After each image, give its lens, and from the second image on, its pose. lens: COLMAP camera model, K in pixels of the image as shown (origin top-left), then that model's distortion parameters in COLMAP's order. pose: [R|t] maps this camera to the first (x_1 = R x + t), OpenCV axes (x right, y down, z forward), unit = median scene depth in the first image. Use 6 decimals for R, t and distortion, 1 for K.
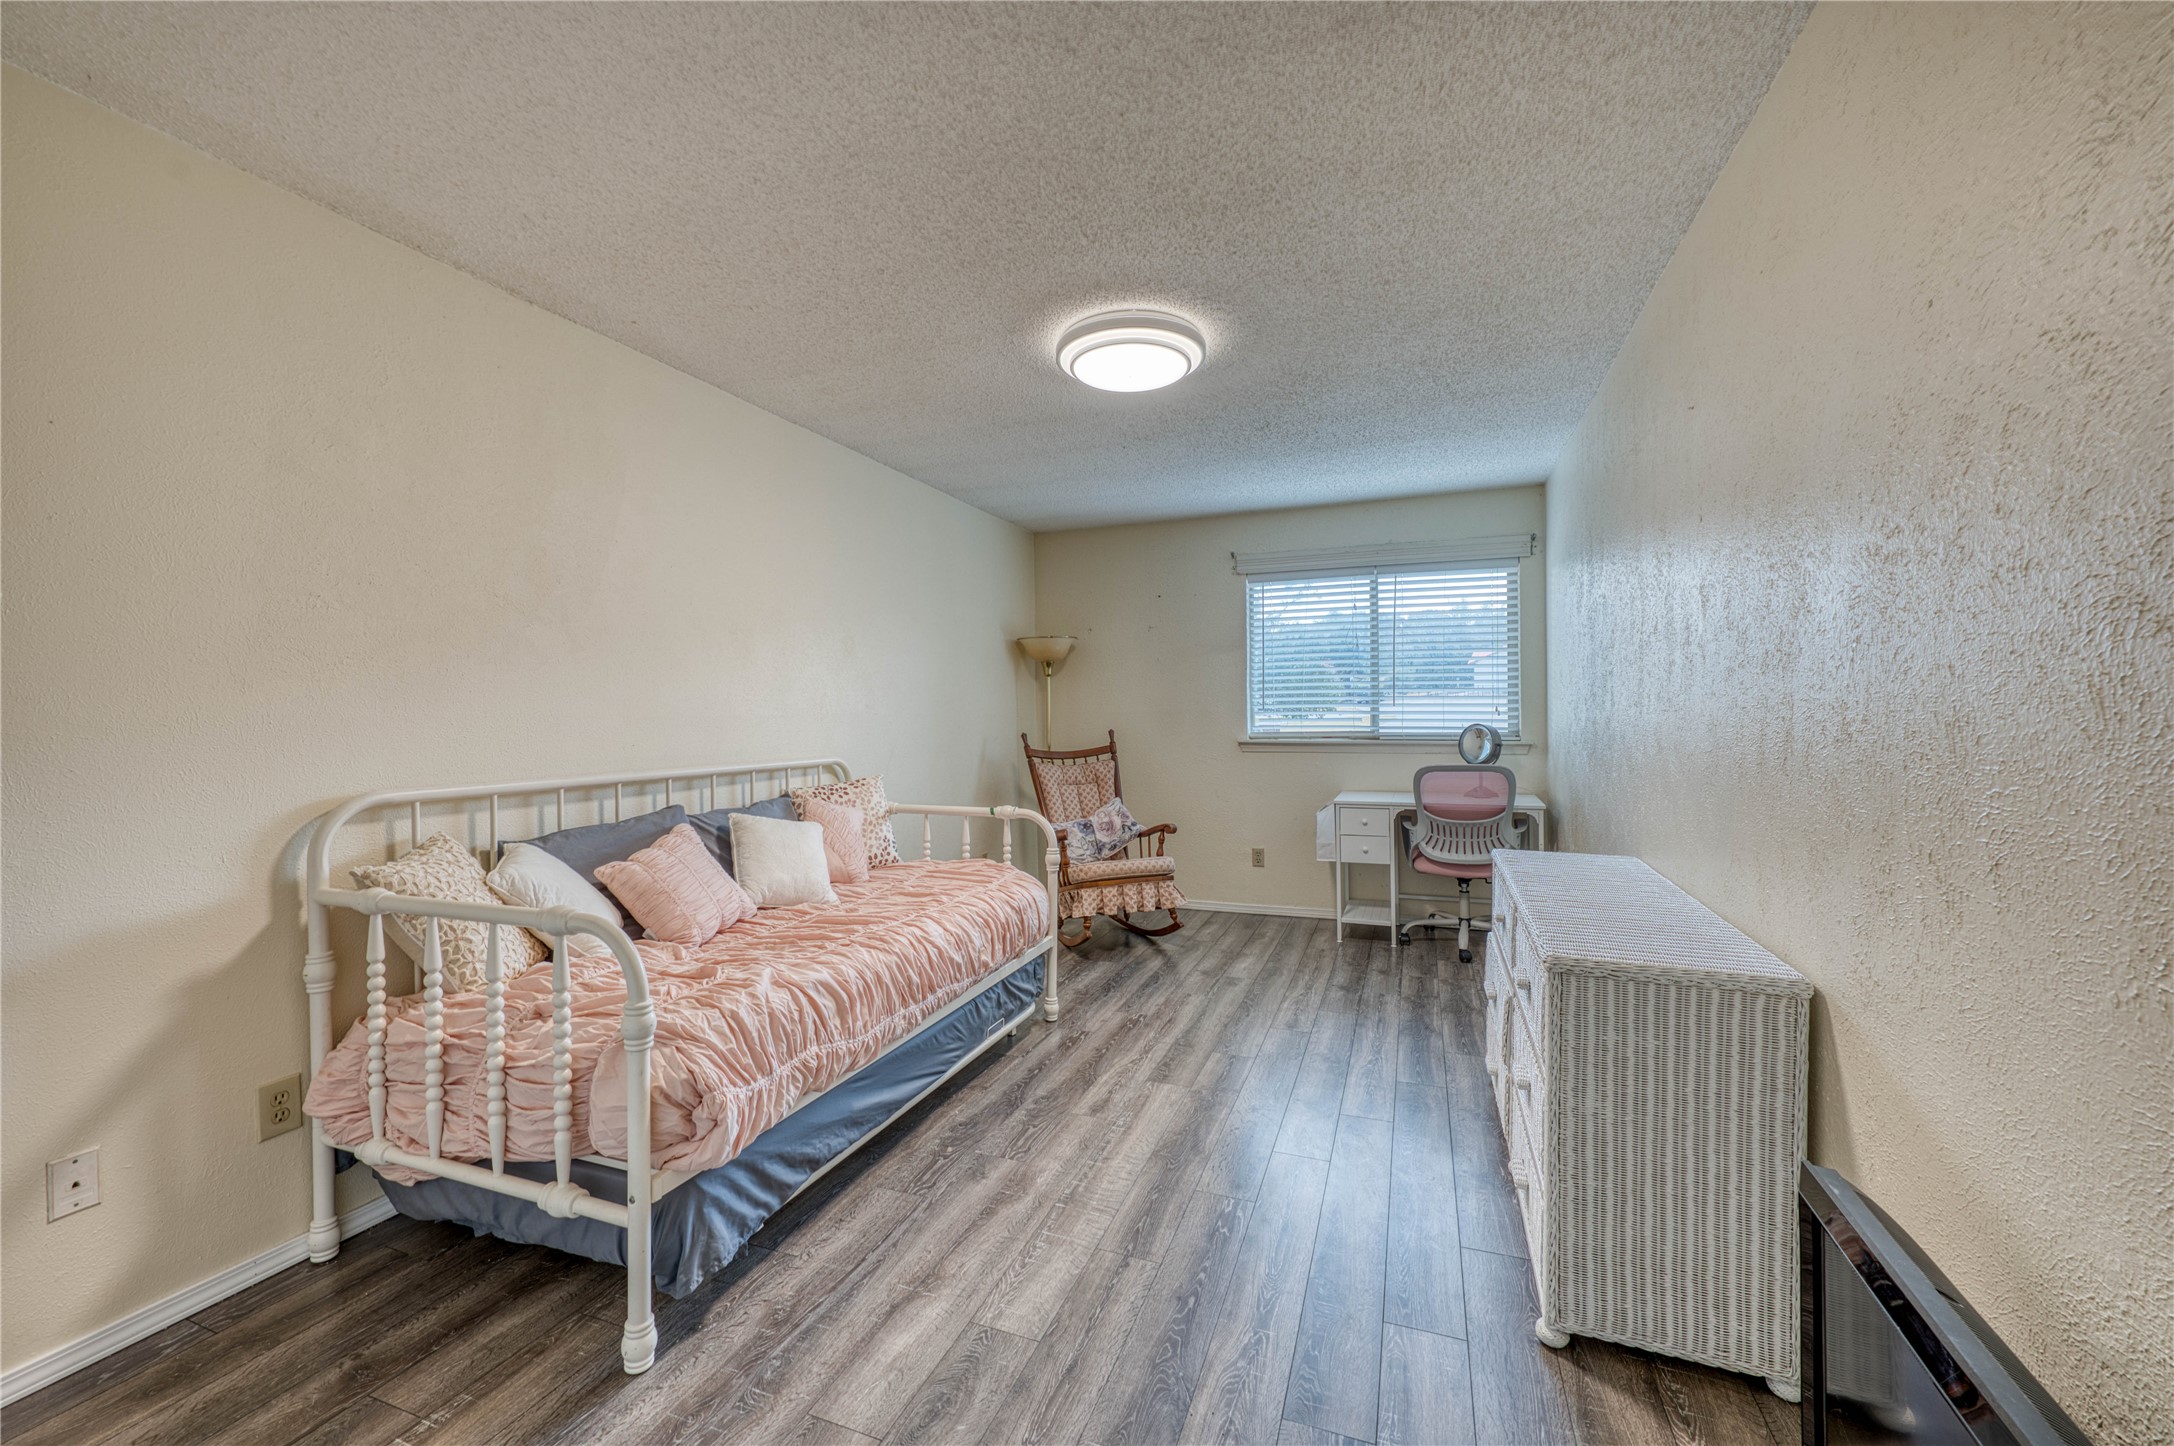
lens RADIAL K [[868.4, 0, 1089.7], [0, 868.4, 709.8], [0, 0, 1]] dist [0.002199, 0.000157]
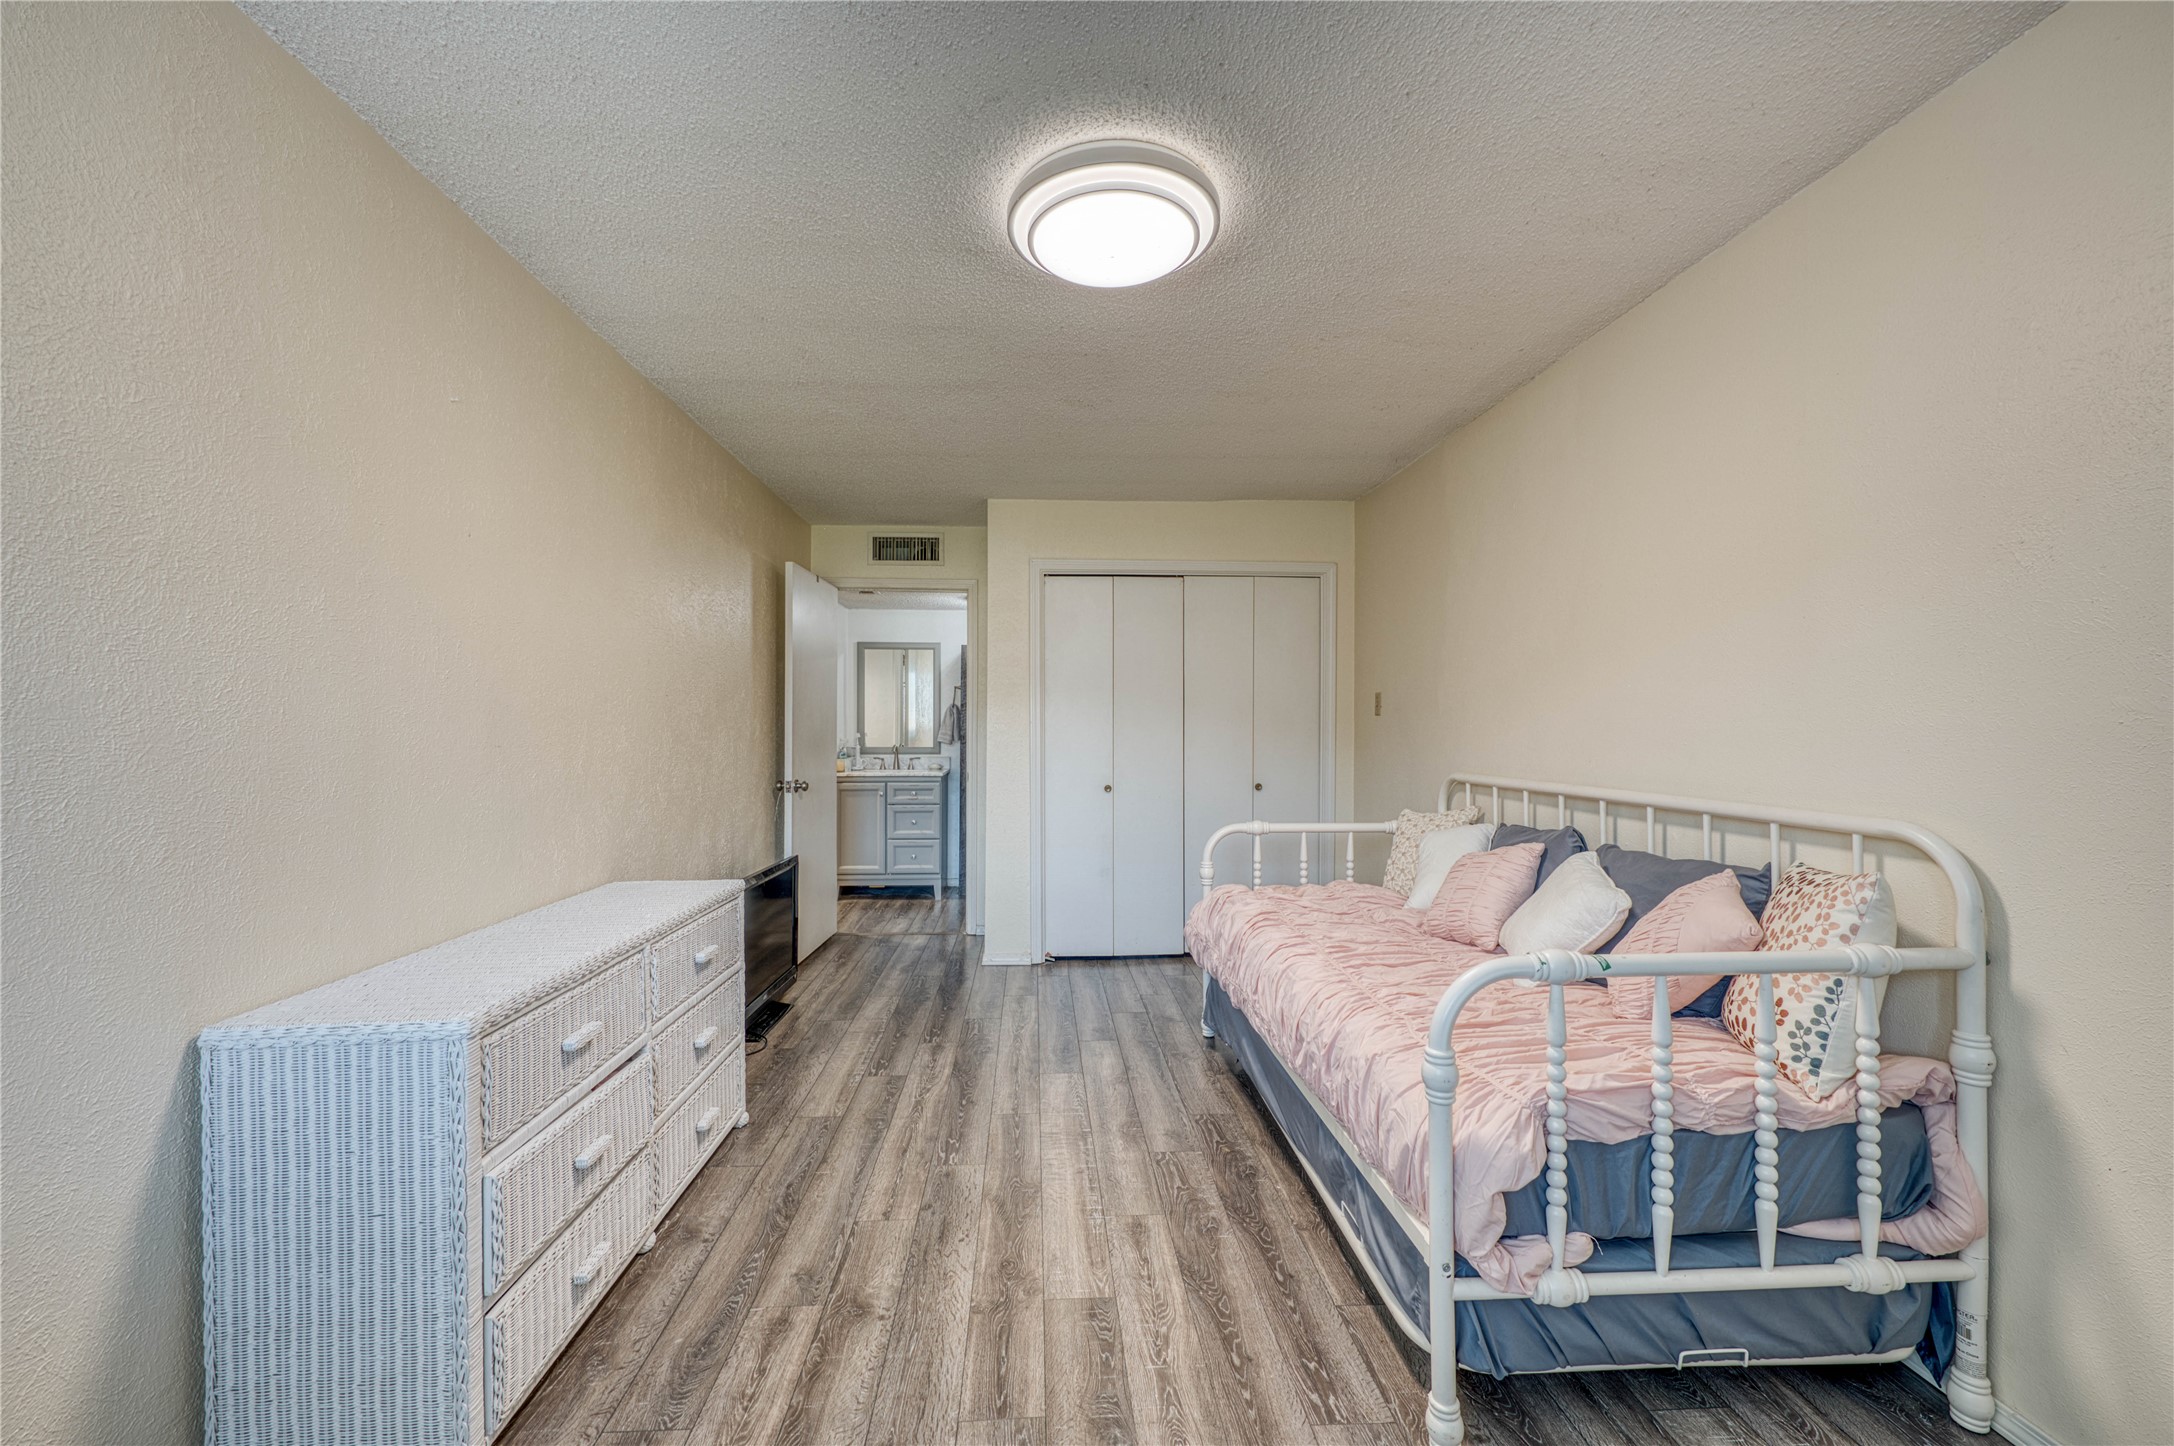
lens RADIAL K [[868.4, 0, 1089.7], [0, 868.4, 709.8], [0, 0, 1]] dist [0.002199, 0.000157]
pose [[-0.911465, -0.000955, -0.411376, 0.361432], [0.007360, 0.999799, -0.018628, -0.001524], [0.411311, -0.020006, -0.911275, 1.644620]]
